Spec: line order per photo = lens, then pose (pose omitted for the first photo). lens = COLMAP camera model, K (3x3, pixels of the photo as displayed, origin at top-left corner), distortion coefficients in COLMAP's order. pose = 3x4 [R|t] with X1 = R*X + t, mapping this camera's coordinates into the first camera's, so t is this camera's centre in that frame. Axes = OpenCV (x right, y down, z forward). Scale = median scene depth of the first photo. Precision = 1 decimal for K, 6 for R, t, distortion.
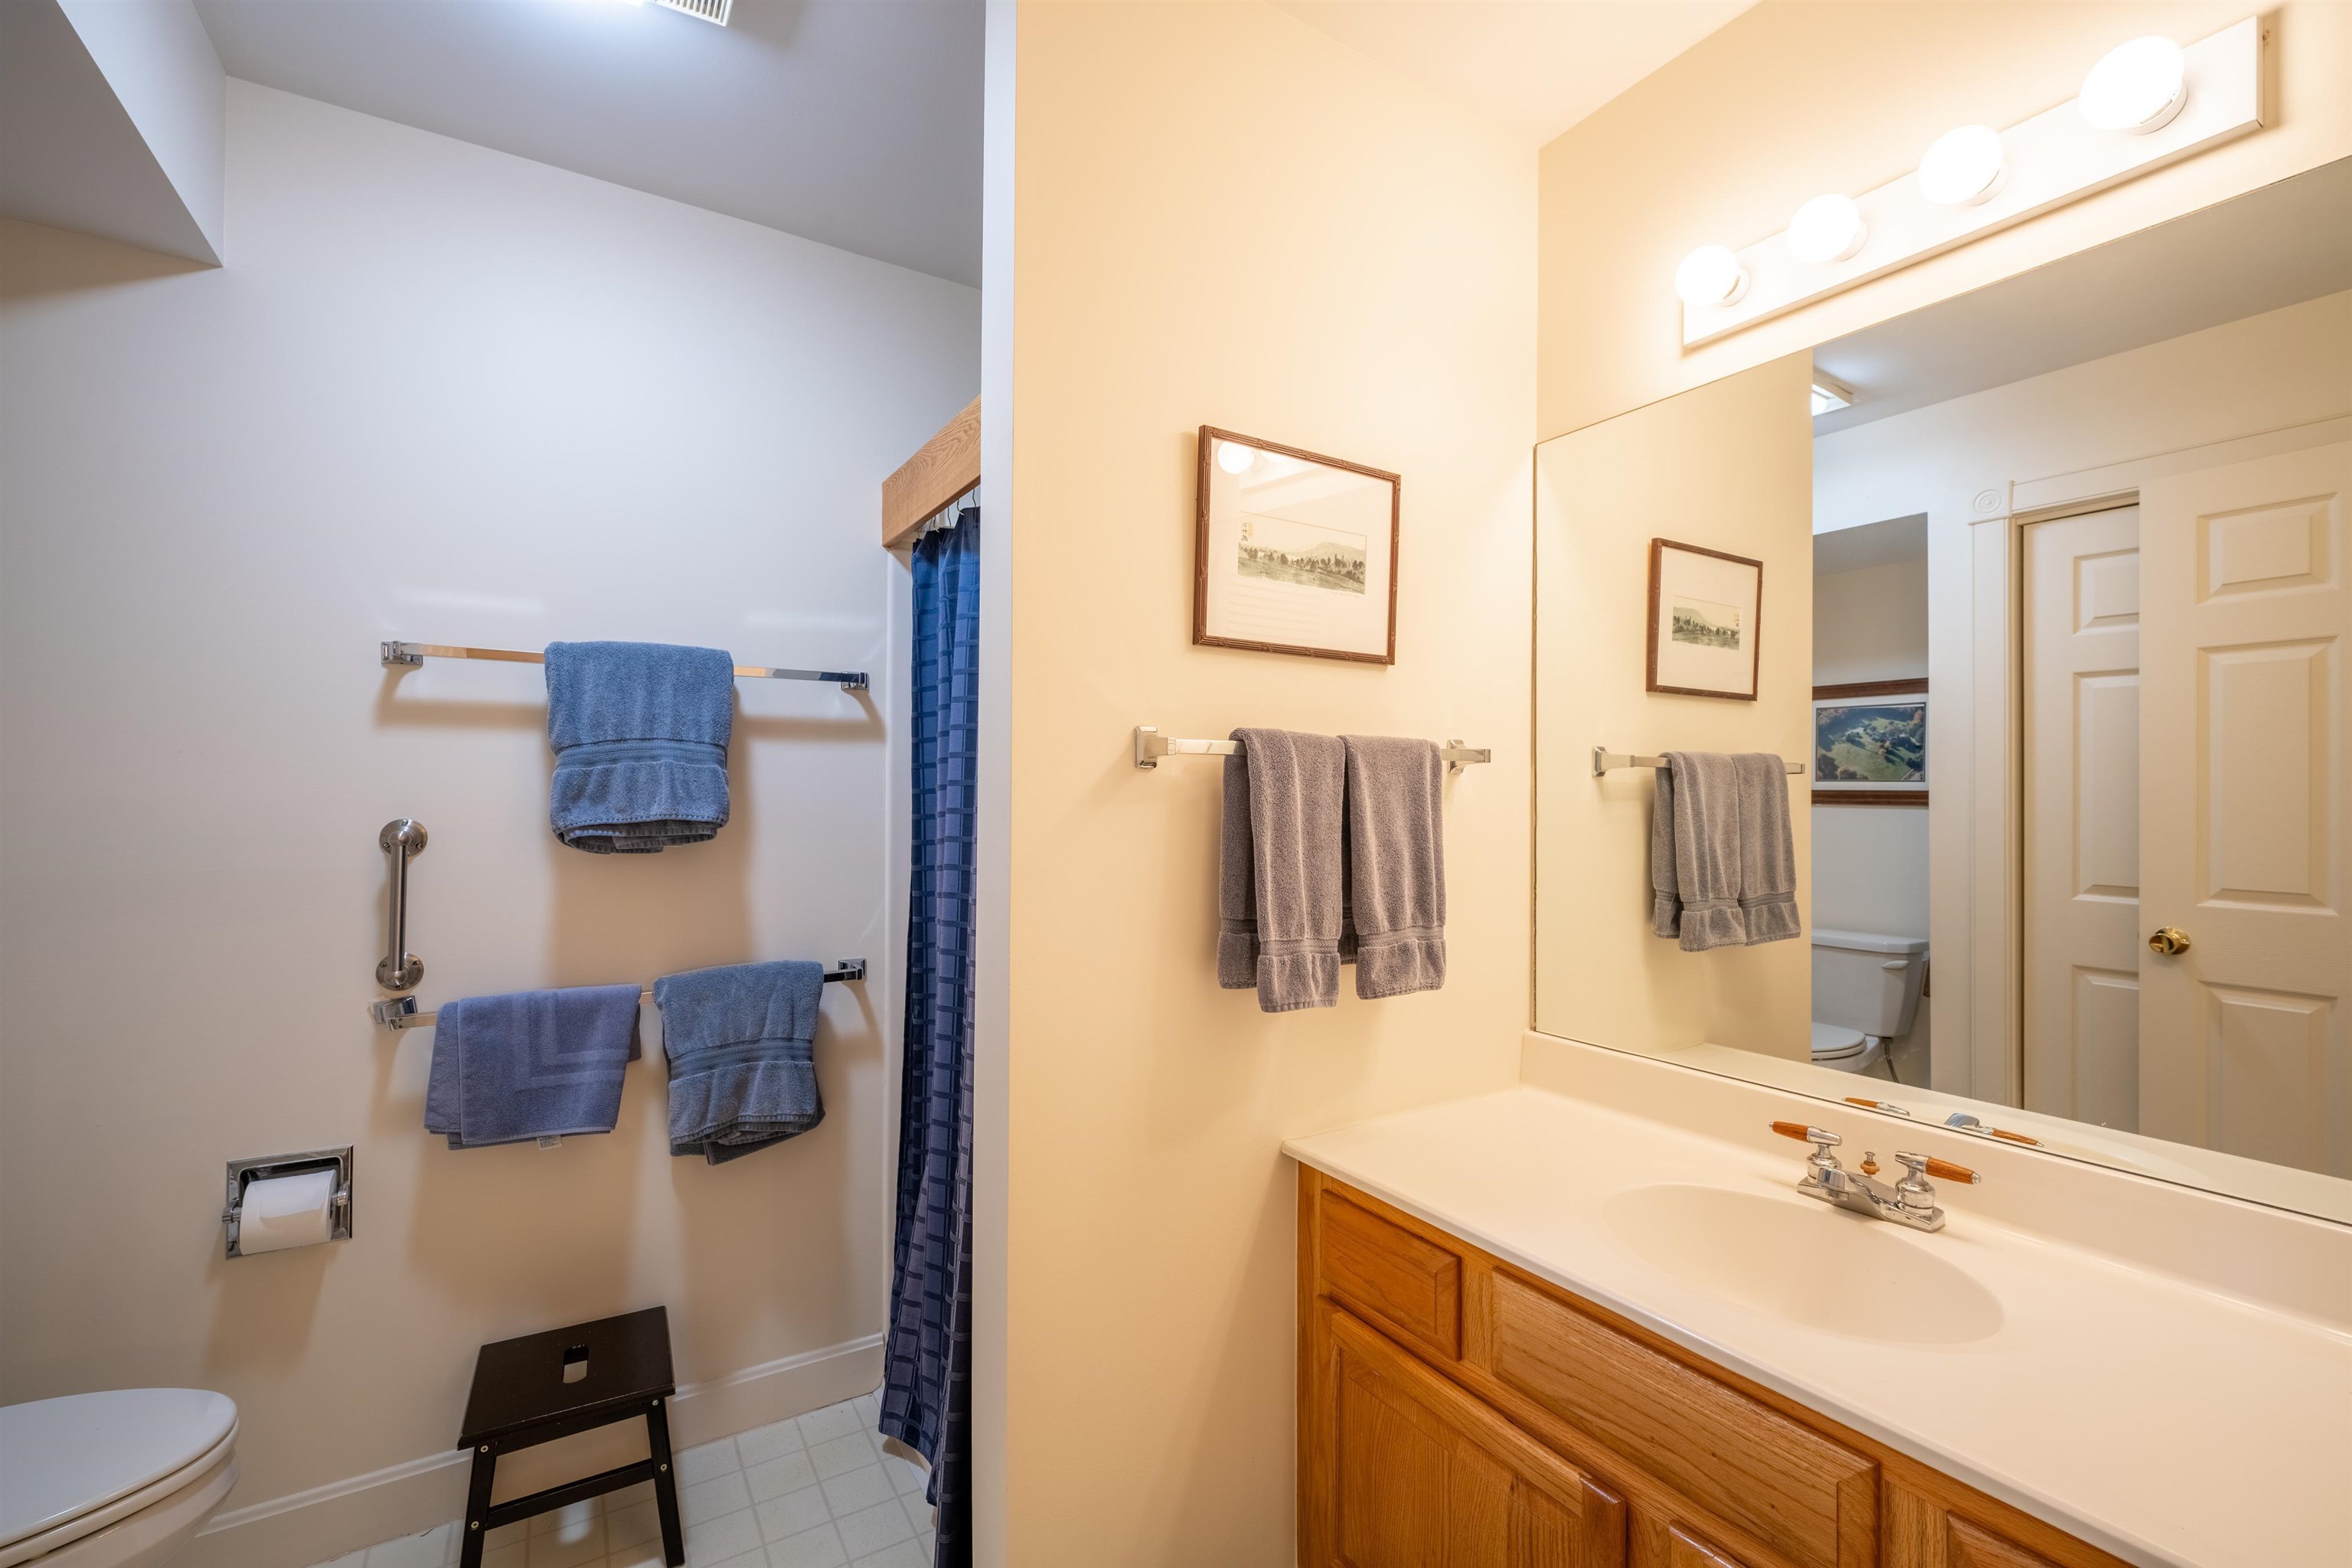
lens RADIAL K [[1008.3, 0, 1166.1], [0, 1008.3, 793.5], [0, 0, 1]] dist [-0.001842, 0.000137]
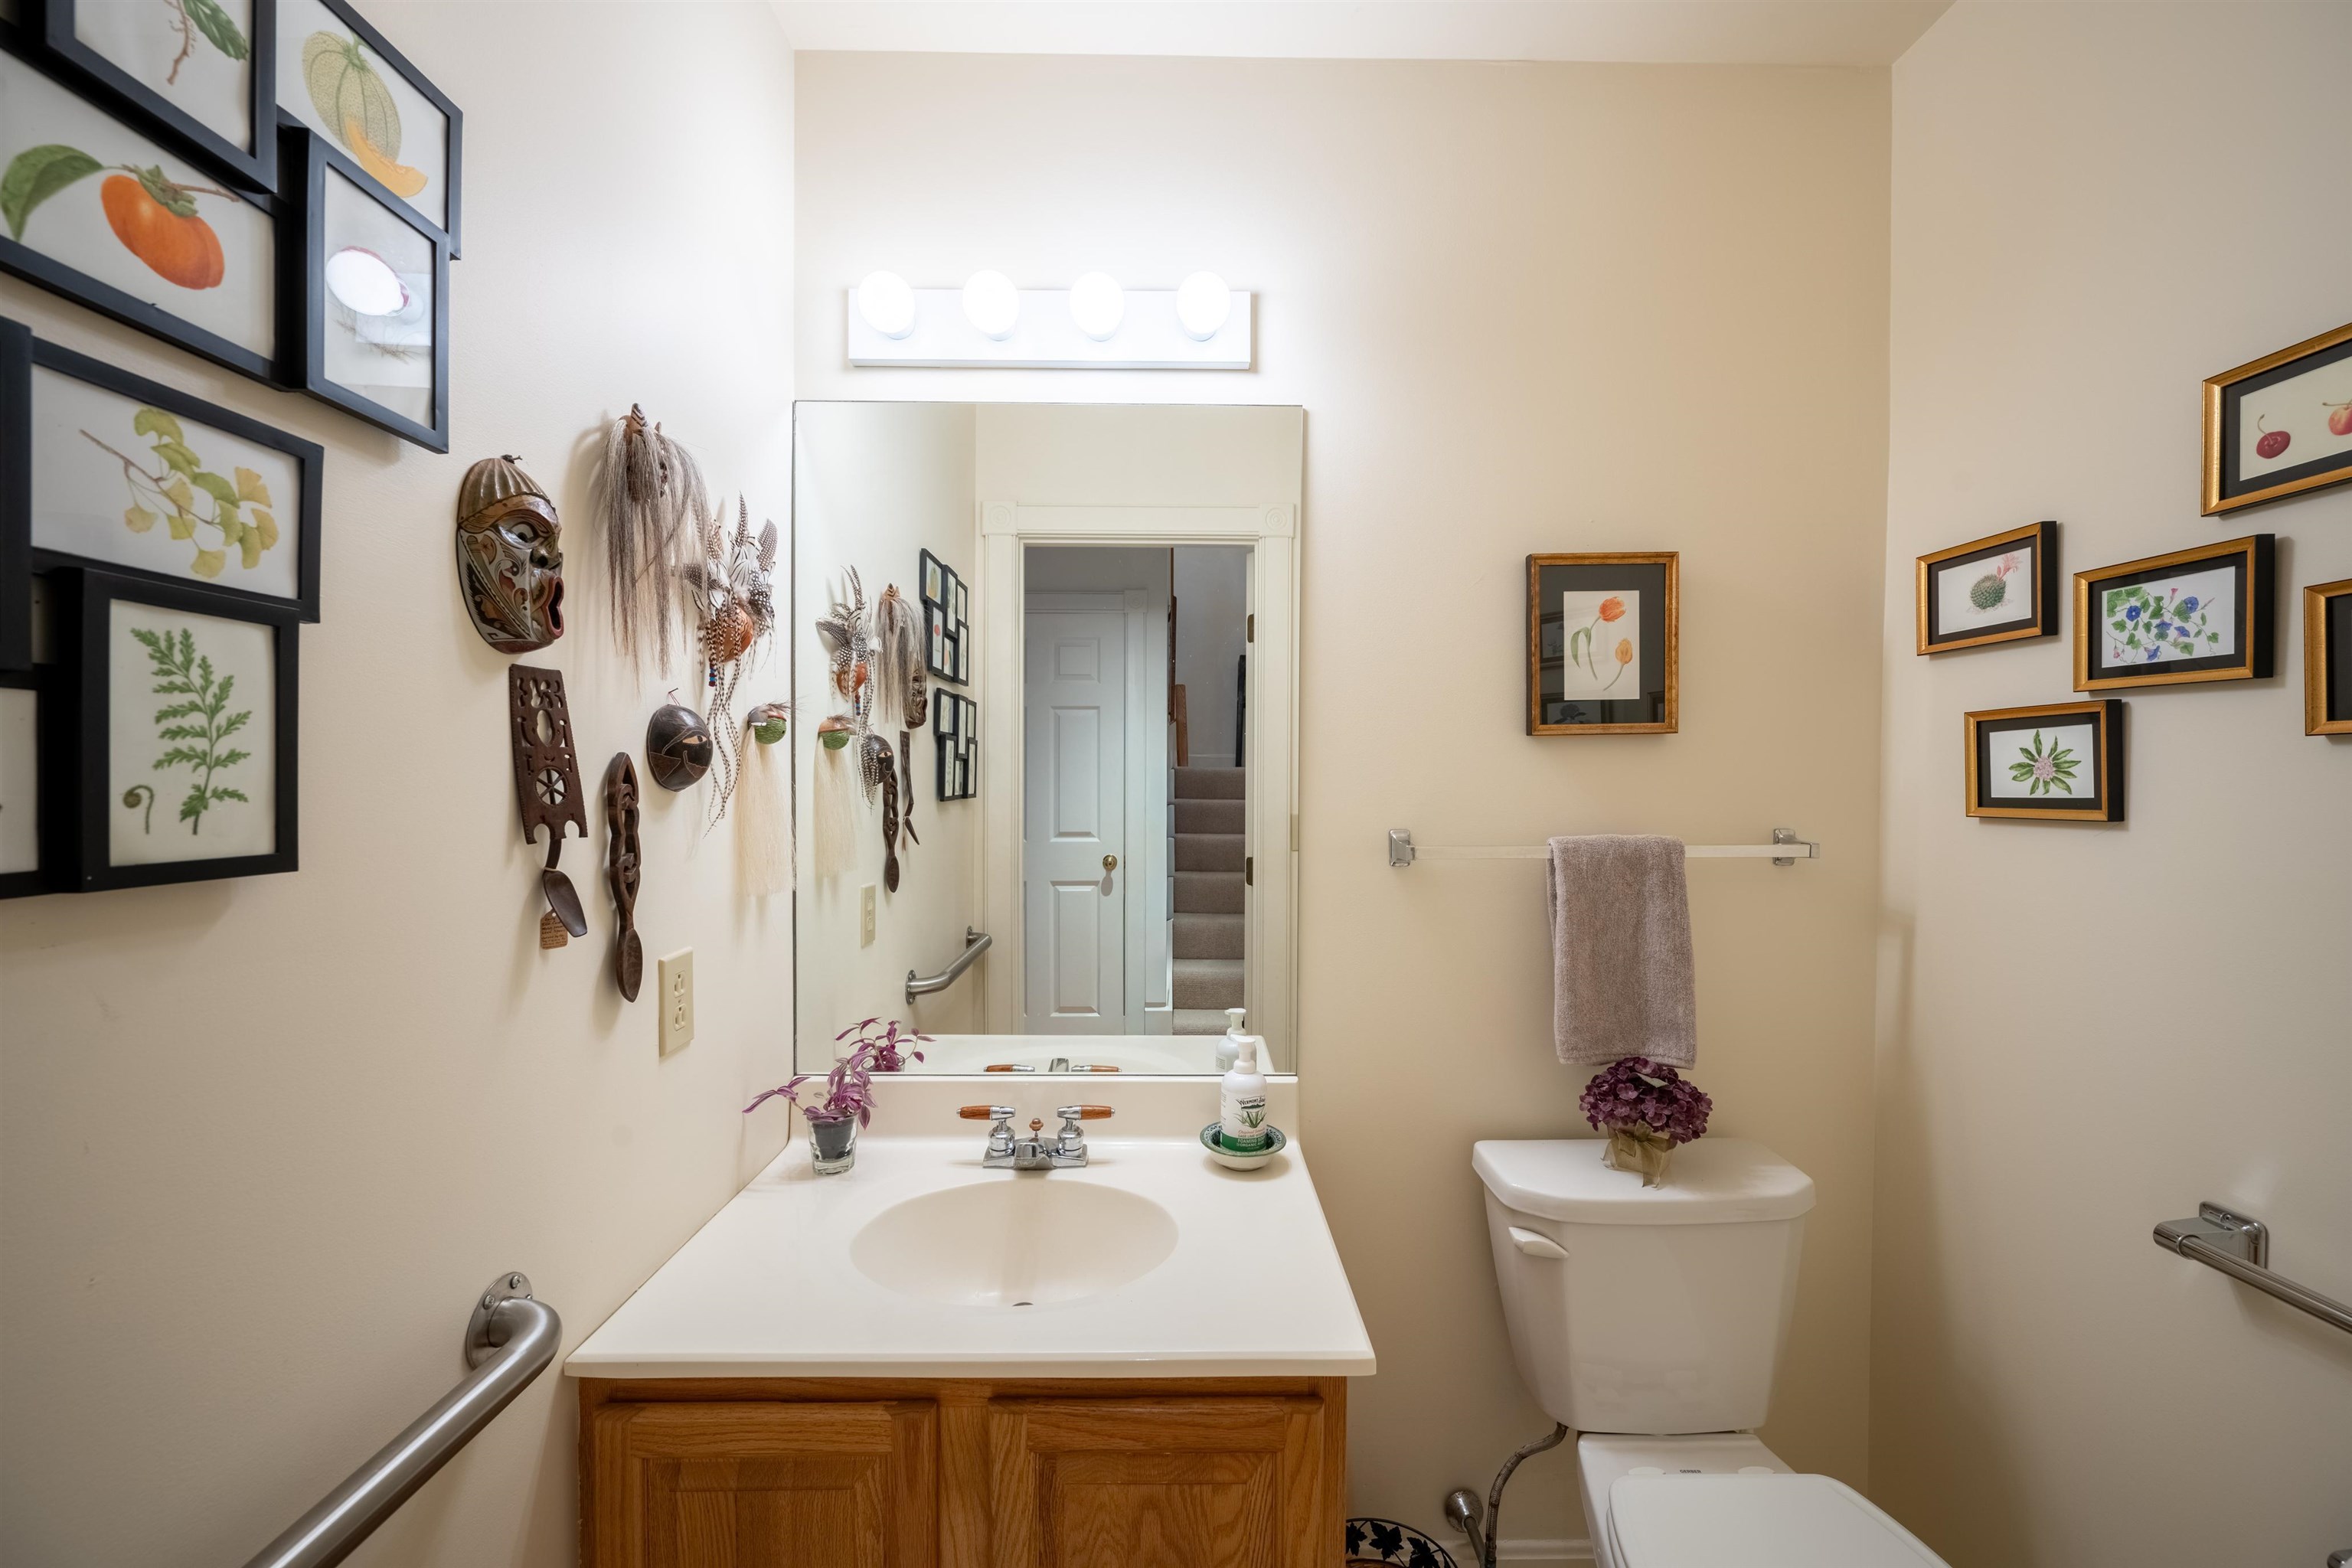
lens RADIAL K [[921.2, 0, 1169.0], [0, 921.2, 781.7], [0, 0, 1]] dist [-0.003278, 0.000004]
pose [[0.524014, 0.006942, 0.851681, -0.134387], [-0.008311, 0.999961, -0.003038, -0.027252], [-0.851669, -0.005487, 0.524052, 0.319746]]
